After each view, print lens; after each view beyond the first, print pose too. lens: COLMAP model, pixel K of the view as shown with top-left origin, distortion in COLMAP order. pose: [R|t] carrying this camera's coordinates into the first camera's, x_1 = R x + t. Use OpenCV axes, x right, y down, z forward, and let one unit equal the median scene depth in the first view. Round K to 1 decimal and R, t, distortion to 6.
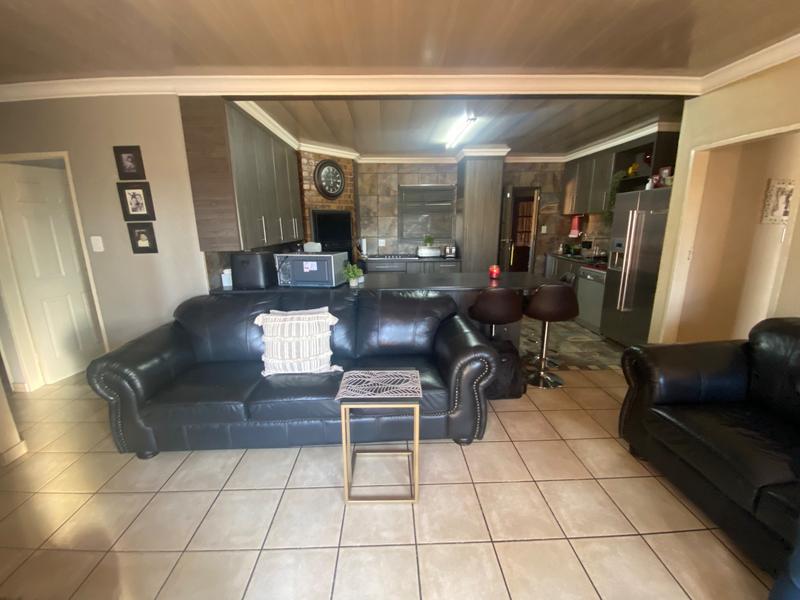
lens RADIAL K [[322.6, 0, 396.7], [0, 322.6, 299.6], [0, 0, 1]] dist [-0.021201, -0.005237]
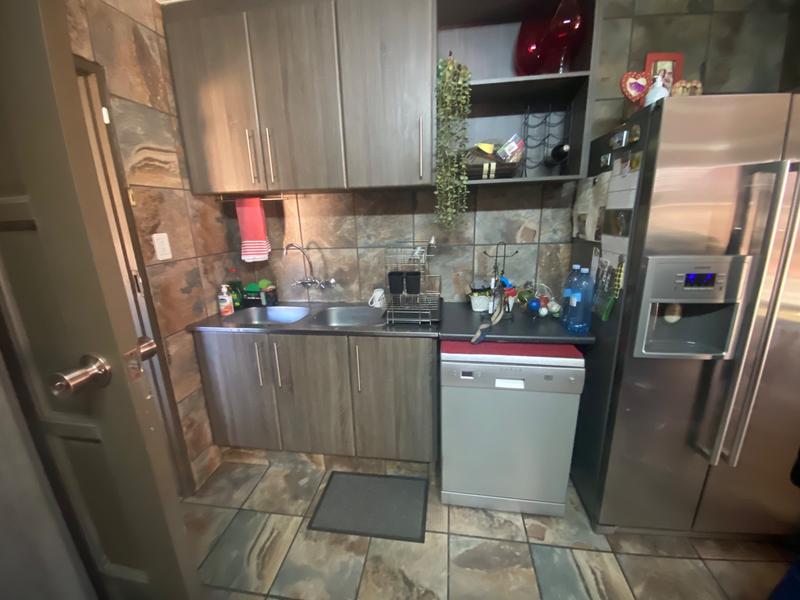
lens RADIAL K [[322.6, 0, 400.1], [0, 322.6, 298.4], [0, 0, 1]] dist [-0.021201, -0.005237]
pose [[0.166407, -0.233954, 0.957901, 0.238214], [0.253473, 0.948951, 0.187734, -0.182178], [-0.952922, 0.211561, 0.217213, 0.789223]]
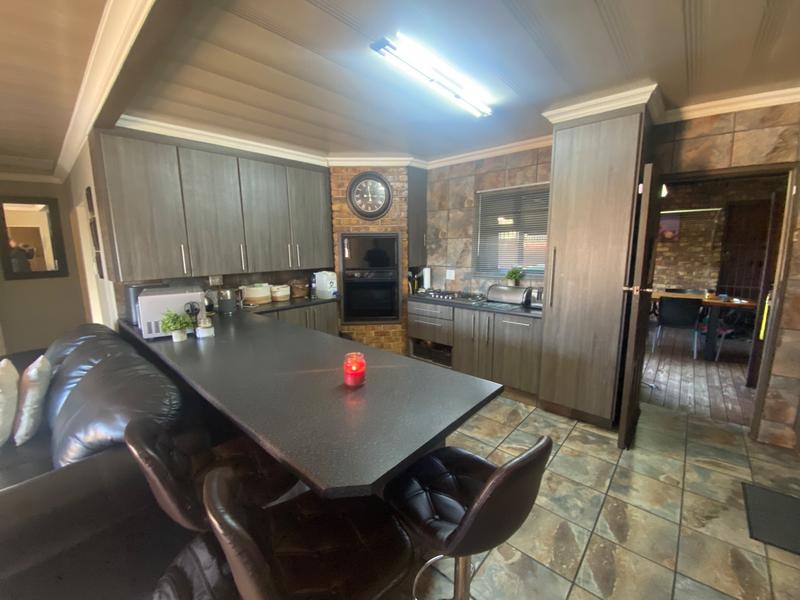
lens RADIAL K [[322.6, 0, 387.9], [0, 322.6, 302.9], [0, 0, 1]] dist [-0.021201, -0.005237]
pose [[0.710640, 0.122492, -0.692810, 0.372107], [-0.151675, 0.988245, 0.019147, -0.110836], [0.687012, 0.091475, 0.720866, 0.407102]]
